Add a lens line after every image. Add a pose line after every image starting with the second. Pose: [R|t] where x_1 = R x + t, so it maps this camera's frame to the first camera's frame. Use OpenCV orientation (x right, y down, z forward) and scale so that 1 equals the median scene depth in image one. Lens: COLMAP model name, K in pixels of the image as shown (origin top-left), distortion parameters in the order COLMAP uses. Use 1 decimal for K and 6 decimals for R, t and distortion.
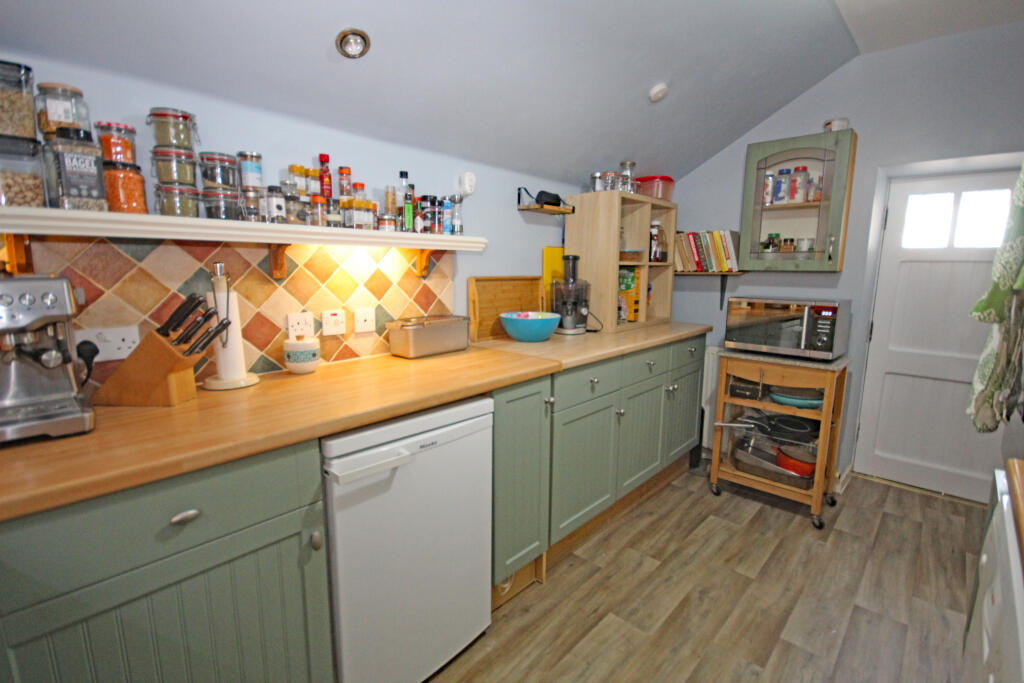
lens RADIAL K [[474.7, 0, 516.0], [0, 474.7, 343.2], [0, 0, 1]] dist [-0.003149, -0.000192]
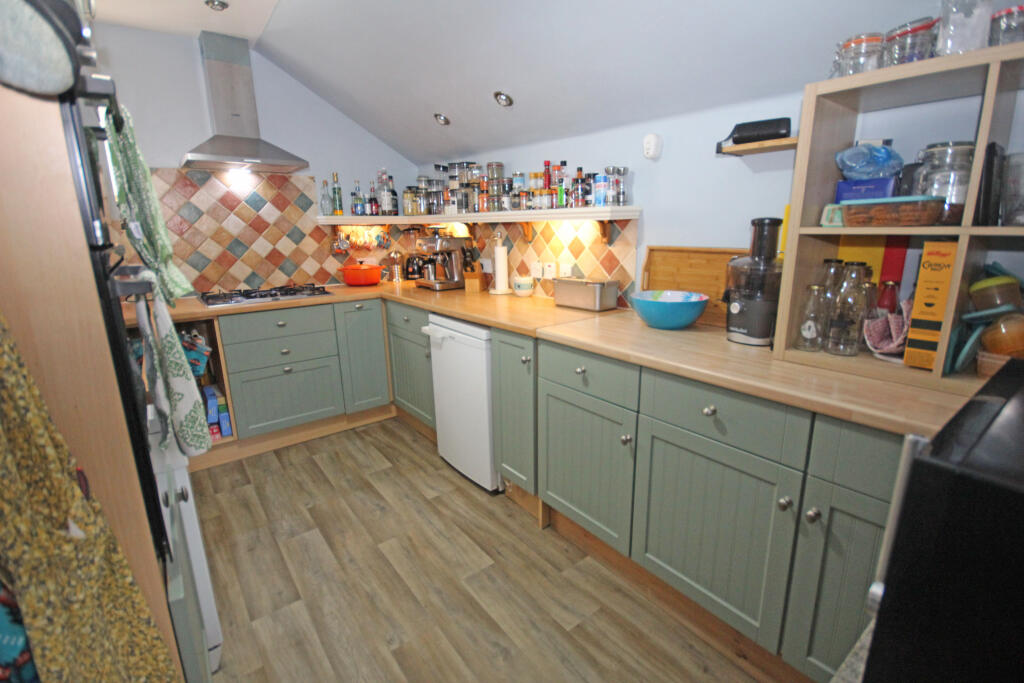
lens RADIAL K [[474.7, 0, 516.1], [0, 474.7, 340.3], [0, 0, 1]] dist [-0.003149, -0.000192]
pose [[-0.168376, 0.228589, -0.958852, 1.021444], [-0.146222, 0.956186, 0.253630, -0.180298], [0.974817, 0.182910, -0.127574, 1.005437]]
